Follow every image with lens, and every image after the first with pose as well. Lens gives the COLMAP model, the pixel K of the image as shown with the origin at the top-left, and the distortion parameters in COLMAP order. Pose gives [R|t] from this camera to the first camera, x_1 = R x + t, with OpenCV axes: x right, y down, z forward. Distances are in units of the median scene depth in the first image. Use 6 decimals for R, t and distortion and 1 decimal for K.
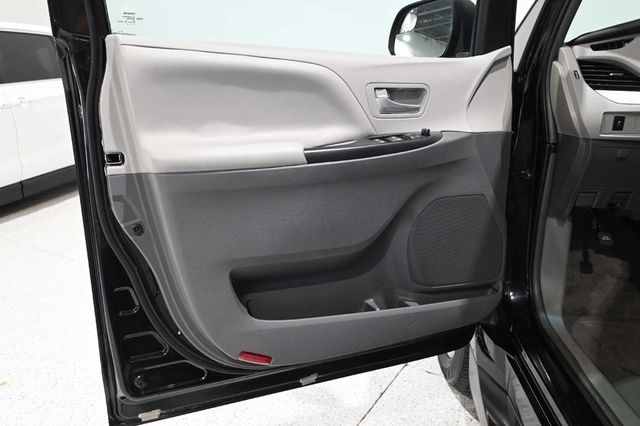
lens RADIAL K [[500.9, 0, 319.3], [0, 500.9, 211.9], [0, 0, 1]] dist [-0.007733, 0.016410]
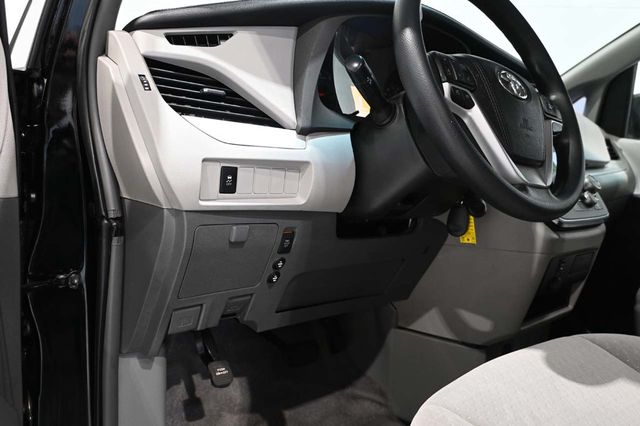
lens RADIAL K [[500.9, 0, 319.5], [0, 500.9, 212.7], [0, 0, 1]] dist [-0.007733, 0.016410]
pose [[0.710364, -0.049905, 0.702063, 0.268624], [0.112415, 0.992723, -0.043179, -0.100359], [-0.694799, 0.109595, 0.710804, 0.515370]]
